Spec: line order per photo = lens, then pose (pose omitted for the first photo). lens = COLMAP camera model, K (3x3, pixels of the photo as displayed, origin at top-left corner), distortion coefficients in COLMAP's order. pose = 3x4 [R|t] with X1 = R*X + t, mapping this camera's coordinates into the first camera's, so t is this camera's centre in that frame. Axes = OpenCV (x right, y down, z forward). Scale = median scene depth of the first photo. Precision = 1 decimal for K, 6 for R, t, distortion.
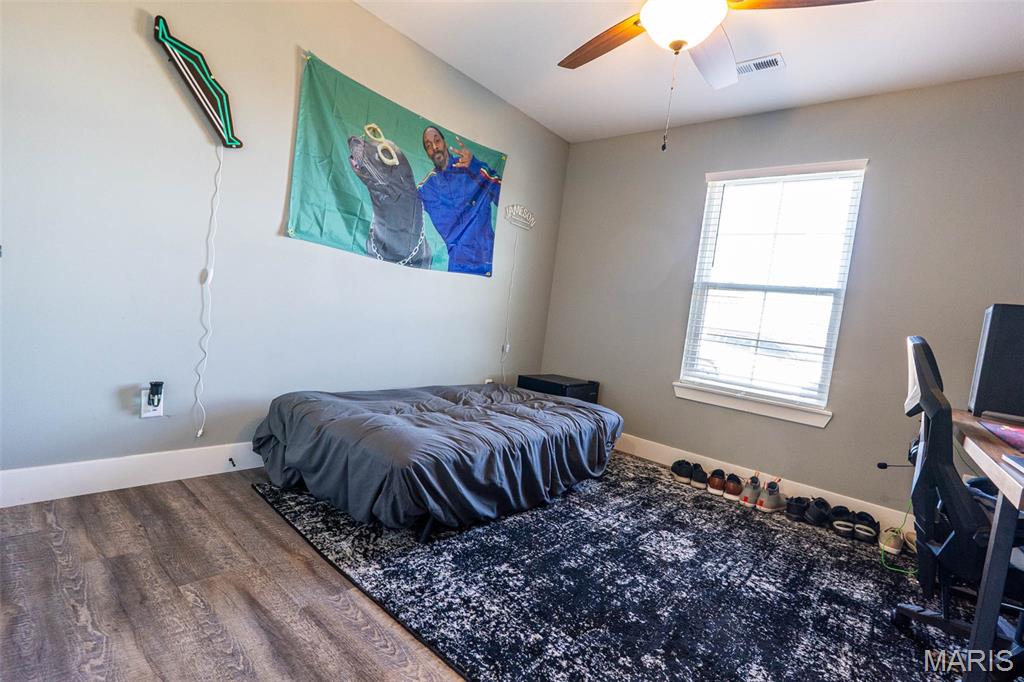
lens RADIAL K [[469.9, 0, 512.0], [0, 469.9, 339.1], [0, 0, 1]] dist [-0.004370, 0.000378]
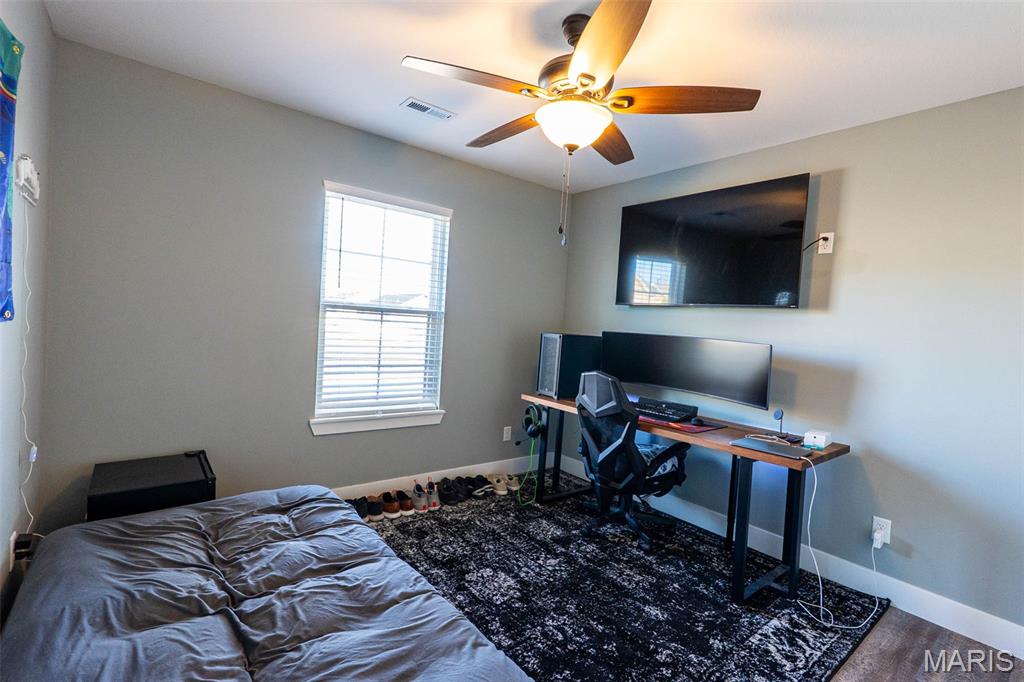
lens RADIAL K [[469.9, 0, 512.0], [0, 469.9, 339.1], [0, 0, 1]] dist [-0.004370, 0.000378]
pose [[0.207273, -0.148660, 0.966922, -0.636403], [0.014806, 0.988750, 0.148842, -0.291518], [-0.978171, -0.016535, 0.207142, 0.741063]]
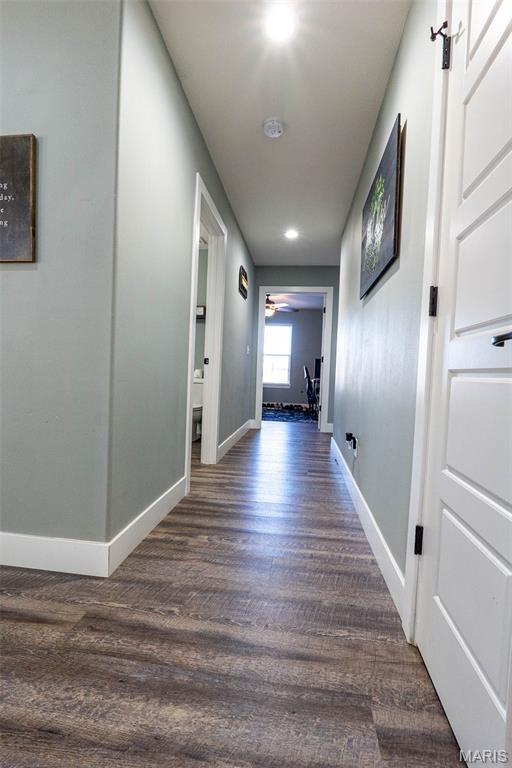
lens RADIAL K [[352.5, 0, 256.0], [0, 352.5, 384.0], [0, 0, 1]] dist [-0.004370, 0.000378]
pose [[0.835497, -0.110571, 0.538255, -1.669576], [0.093227, 0.993868, 0.059456, -0.087358], [-0.541529, 0.000504, 0.840682, -1.935603]]
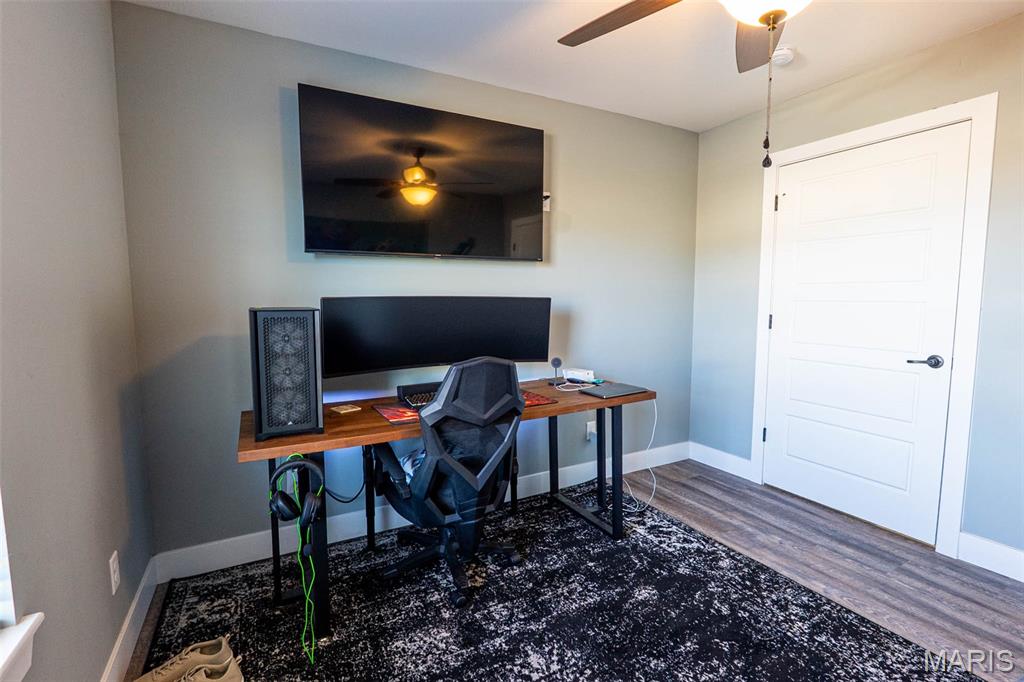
lens RADIAL K [[469.9, 0, 512.0], [0, 469.9, 339.1], [0, 0, 1]] dist [-0.004370, 0.000378]
pose [[-0.924100, -0.153550, 0.349946, 0.327398], [-0.091608, 0.978034, 0.187237, -0.201986], [-0.371009, 0.140968, -0.917867, 1.540261]]
